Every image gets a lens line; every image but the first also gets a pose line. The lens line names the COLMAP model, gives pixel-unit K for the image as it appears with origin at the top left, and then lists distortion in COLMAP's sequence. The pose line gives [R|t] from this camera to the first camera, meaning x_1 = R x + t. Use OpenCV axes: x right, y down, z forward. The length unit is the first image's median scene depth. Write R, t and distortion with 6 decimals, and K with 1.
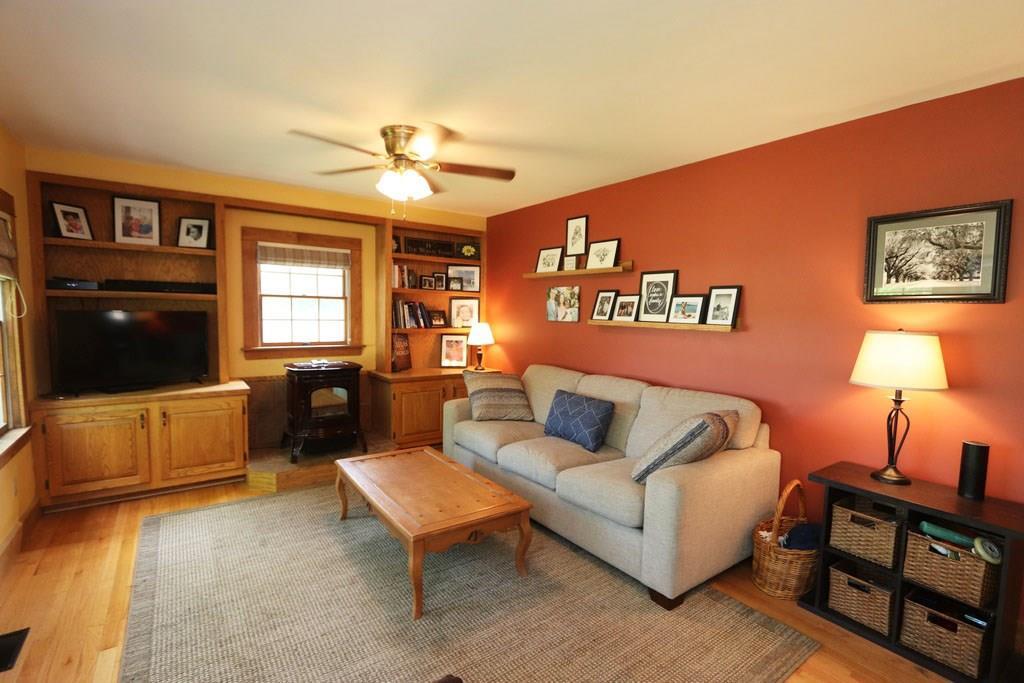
lens RADIAL K [[469.5, 0, 510.6], [0, 469.5, 344.7], [0, 0, 1]] dist [-0.015023, 0.002193]
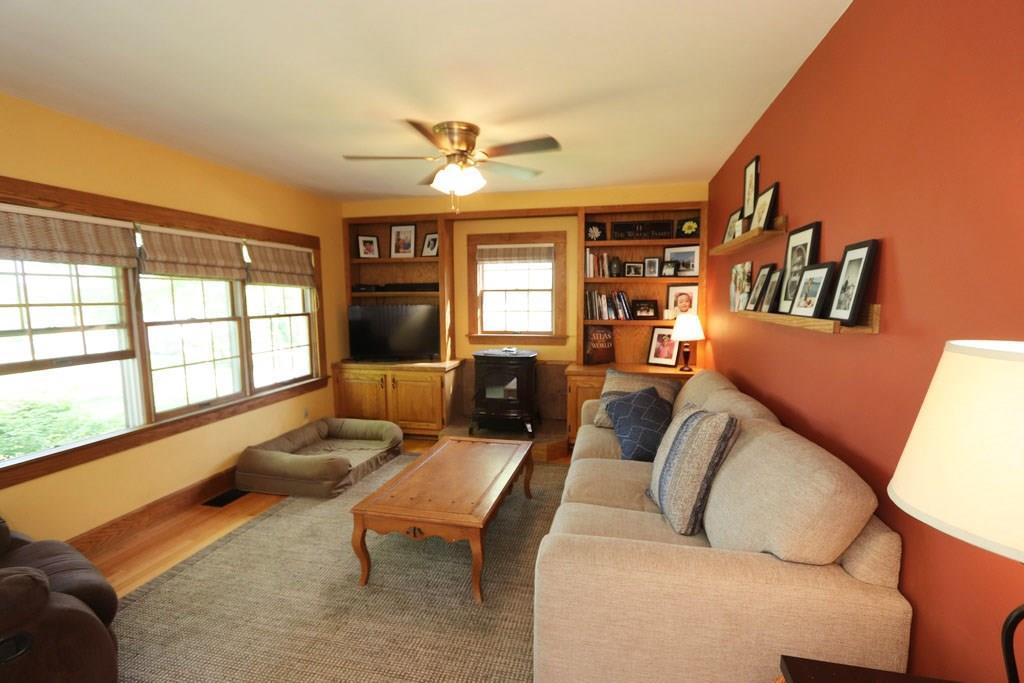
lens RADIAL K [[469.5, 0, 513.1], [0, 469.5, 340.7], [0, 0, 1]] dist [-0.015023, 0.002193]
pose [[0.661730, 0.043965, -0.748452, 0.465199], [-0.035330, 0.998999, 0.027446, -0.015803], [0.748910, 0.008281, 0.662620, 0.302222]]
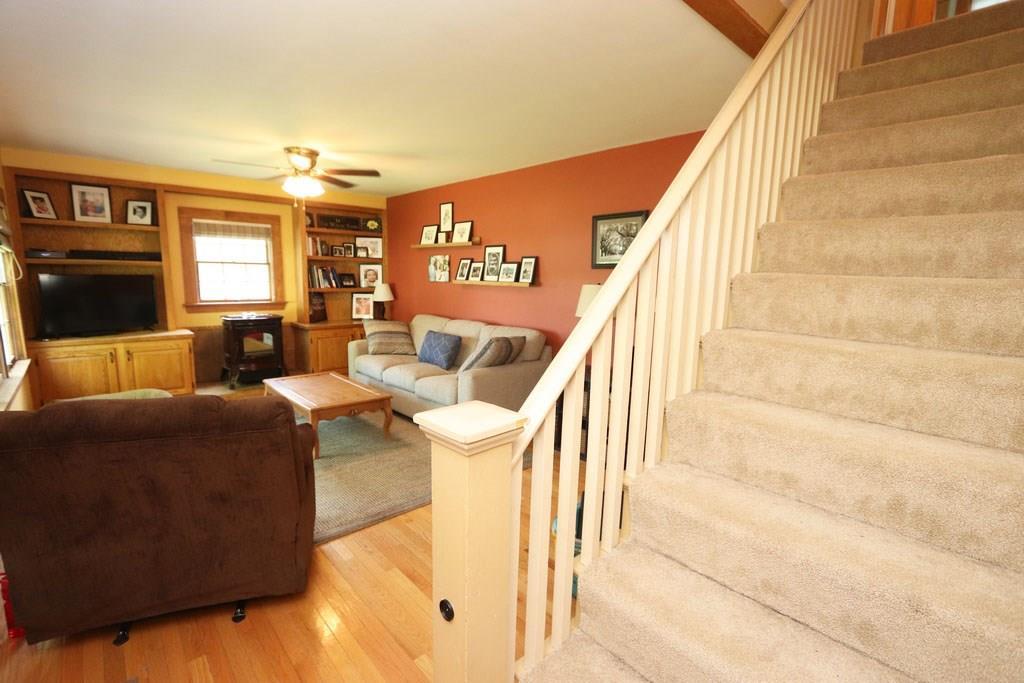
lens RADIAL K [[469.5, 0, 510.5], [0, 469.5, 344.1], [0, 0, 1]] dist [-0.015023, 0.002193]
pose [[0.993355, -0.018694, 0.113558, 0.174544], [0.010031, 0.997028, 0.076381, 0.030674], [-0.114649, -0.074734, 0.990591, -0.397671]]
